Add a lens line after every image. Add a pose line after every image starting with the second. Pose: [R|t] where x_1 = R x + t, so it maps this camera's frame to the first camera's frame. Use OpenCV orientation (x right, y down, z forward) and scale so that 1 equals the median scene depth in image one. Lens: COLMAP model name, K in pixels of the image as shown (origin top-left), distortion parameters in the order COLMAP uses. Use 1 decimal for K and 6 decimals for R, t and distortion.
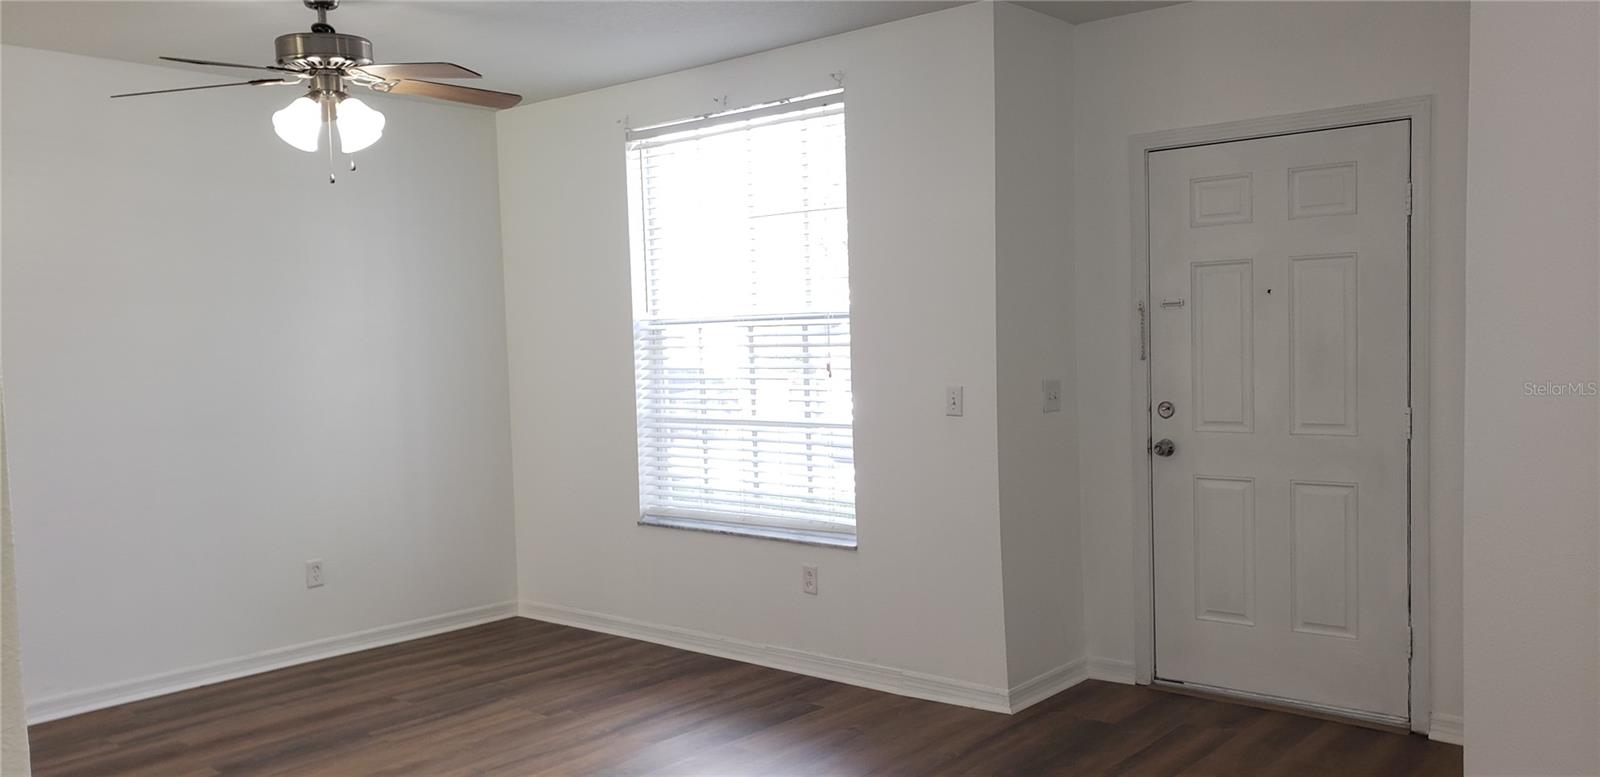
lens RADIAL K [[1260.8, 0, 794.8], [0, 1260.8, 418.1], [0, 0, 1]] dist [0.107746, -0.111213]
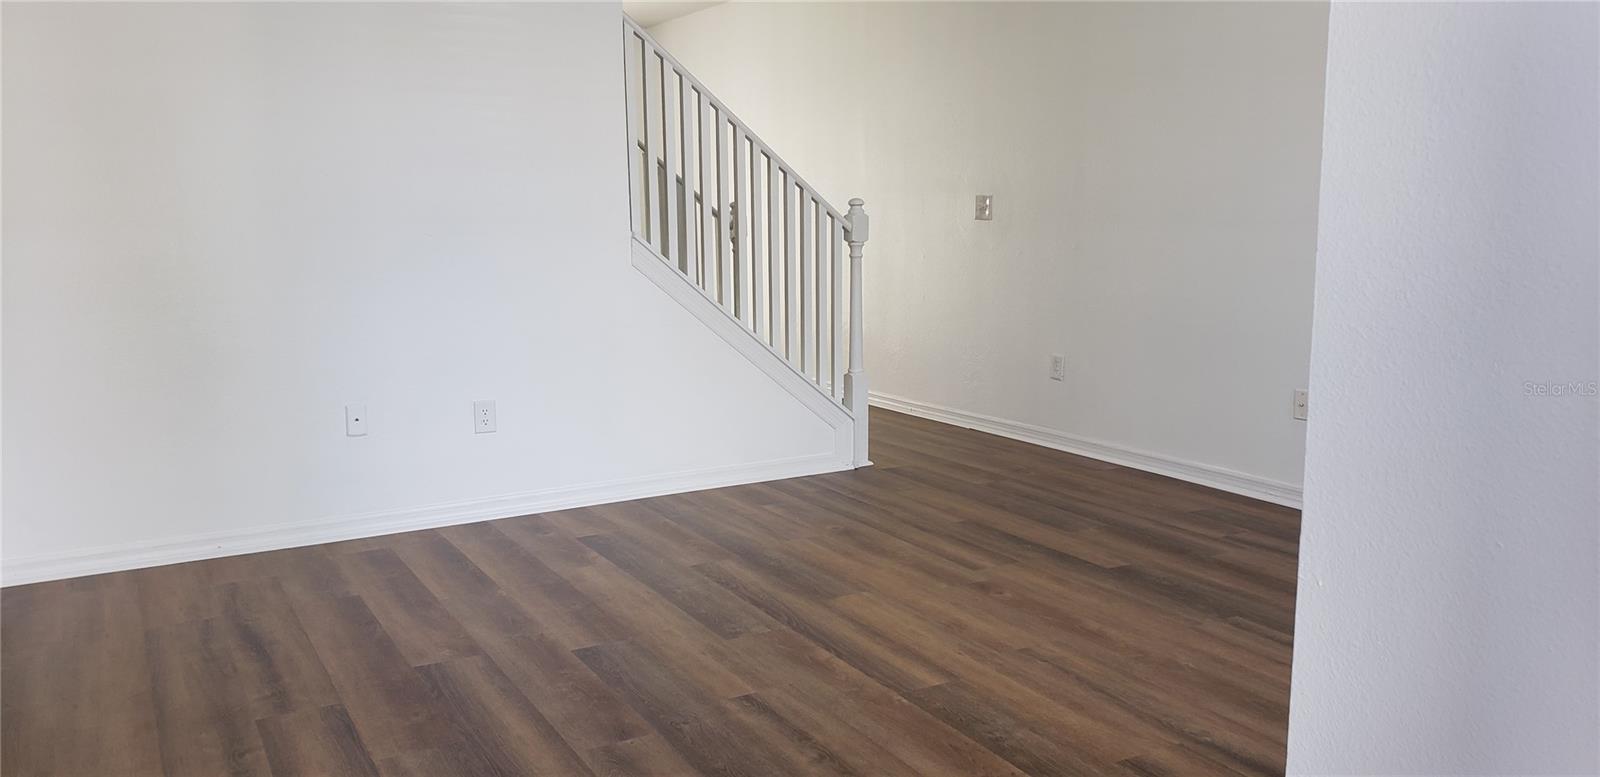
lens RADIAL K [[1260.8, 0, 794.8], [0, 1260.8, 418.1], [0, 0, 1]] dist [0.107746, -0.111213]
pose [[-0.349011, 0.185875, -0.918500, 0.411809], [-0.041898, 0.976057, 0.213444, -0.023711], [0.936182, 0.112978, -0.332867, 0.904734]]
